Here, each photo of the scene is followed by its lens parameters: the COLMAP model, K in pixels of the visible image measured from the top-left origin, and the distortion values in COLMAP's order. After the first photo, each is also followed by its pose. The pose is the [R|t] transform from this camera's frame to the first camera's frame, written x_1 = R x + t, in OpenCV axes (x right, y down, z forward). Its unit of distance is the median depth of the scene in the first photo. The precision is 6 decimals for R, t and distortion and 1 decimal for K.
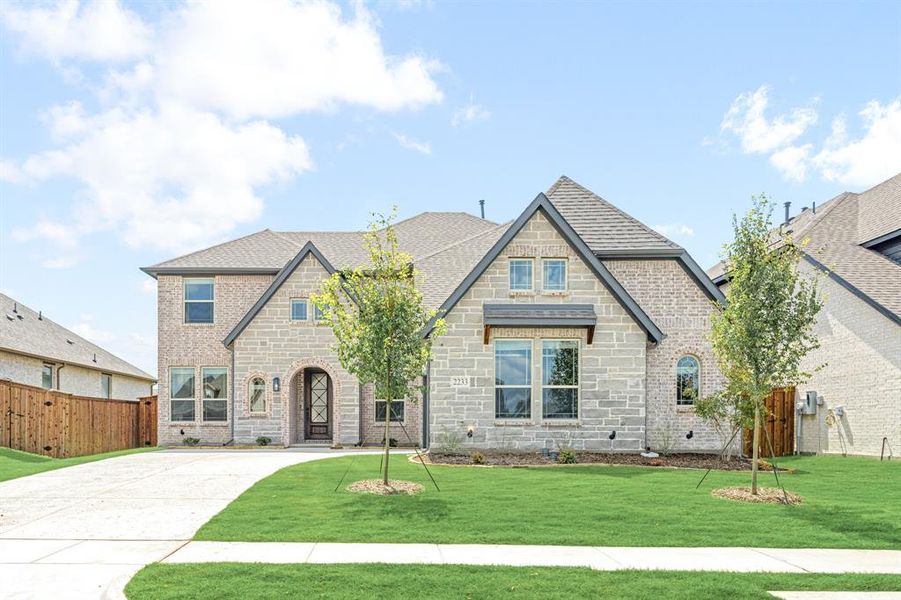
lens RADIAL K [[396.2, 0, 447.9], [0, 396.2, 306.2], [0, 0, 1]] dist [-0.000187, -0.000149]
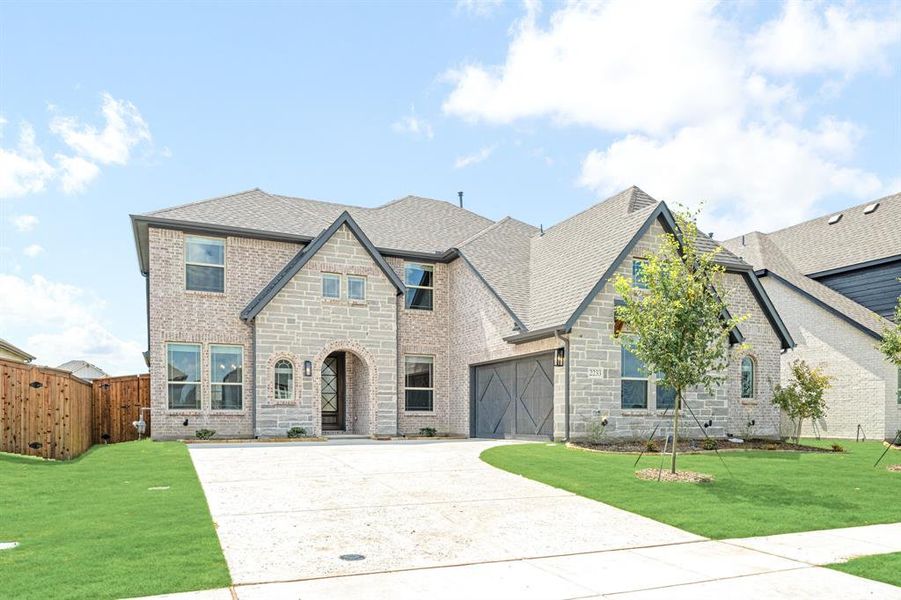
lens RADIAL K [[394.3, 0, 450.5], [0, 394.3, 300.0], [0, 0, 1]] dist [-0.001453, -0.000293]
pose [[0.959048, 0.080578, 0.271541, -0.384418], [-0.082996, 0.996547, -0.002590, 0.022233], [-0.270811, -0.020053, 0.962424, 0.074233]]
